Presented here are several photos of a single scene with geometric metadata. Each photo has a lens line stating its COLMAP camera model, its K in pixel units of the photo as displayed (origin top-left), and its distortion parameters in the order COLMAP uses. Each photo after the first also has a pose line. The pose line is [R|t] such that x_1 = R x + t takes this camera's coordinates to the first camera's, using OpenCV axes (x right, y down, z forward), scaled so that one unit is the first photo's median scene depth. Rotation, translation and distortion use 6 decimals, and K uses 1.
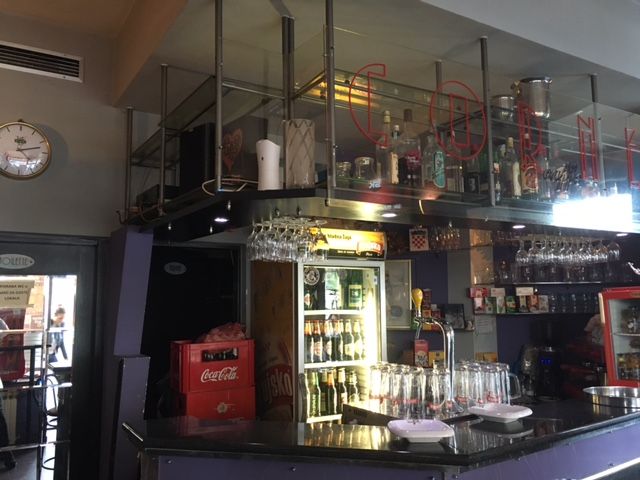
lens RADIAL K [[542.2, 0, 319.2], [0, 542.2, 239.3], [0, 0, 1]] dist [0.051350, -0.052571]
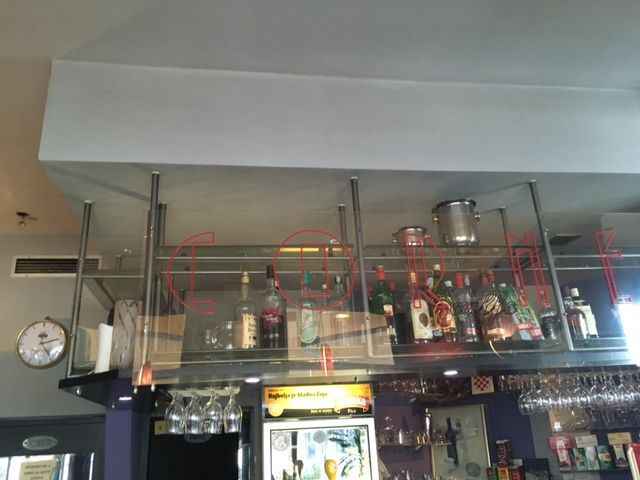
lens RADIAL K [[542.2, 0, 320.0], [0, 542.2, 237.5], [0, 0, 1]] dist [0.051350, -0.052571]
pose [[0.923363, -0.178611, -0.339851, 0.406153], [0.088867, 0.960586, -0.263394, -0.015893], [0.373502, 0.213007, 0.902842, 0.097910]]
